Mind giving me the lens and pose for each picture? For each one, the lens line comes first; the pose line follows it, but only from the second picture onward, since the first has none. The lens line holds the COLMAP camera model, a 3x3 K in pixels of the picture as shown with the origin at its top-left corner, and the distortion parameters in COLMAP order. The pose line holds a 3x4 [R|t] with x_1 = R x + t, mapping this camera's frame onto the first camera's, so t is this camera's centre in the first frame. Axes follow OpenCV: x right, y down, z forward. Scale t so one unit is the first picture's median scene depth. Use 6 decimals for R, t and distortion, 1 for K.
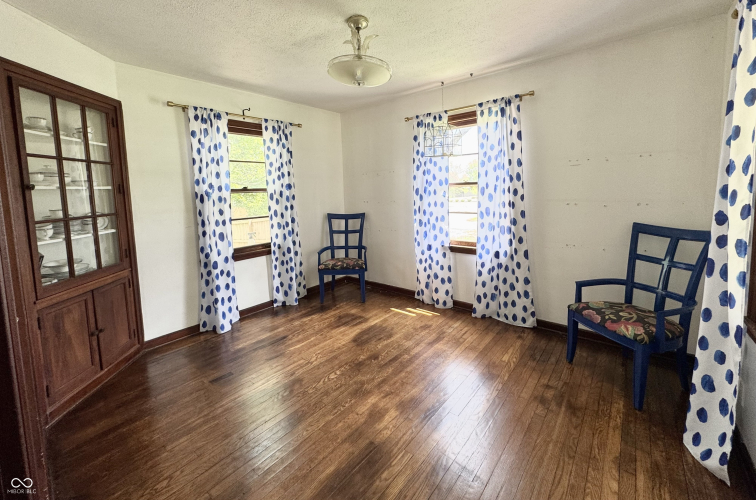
lens RADIAL K [[304.5, 0, 379.5], [0, 304.5, 215.3], [0, 0, 1]] dist [-0.000572, 0.000071]
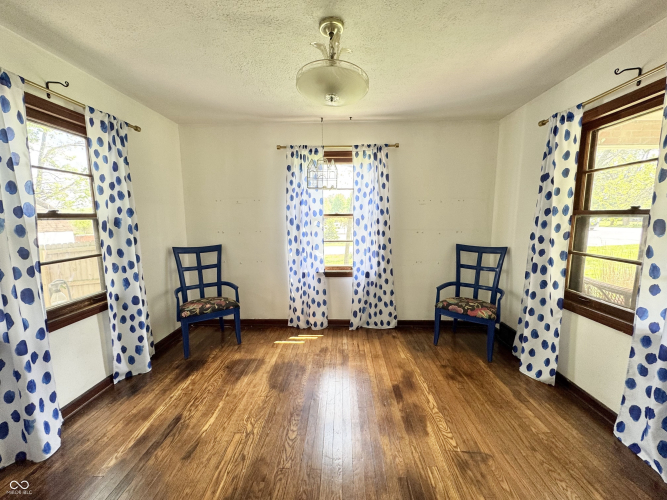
lens RADIAL K [[267.3, 0, 333.5], [0, 267.3, 250.0], [0, 0, 1]] dist [-0.001772, -0.000053]
pose [[0.786252, -0.052375, 0.615683, -0.335156], [0.035079, 0.998578, 0.040150, -0.014974], [-0.616910, -0.009970, 0.786971, 0.225760]]
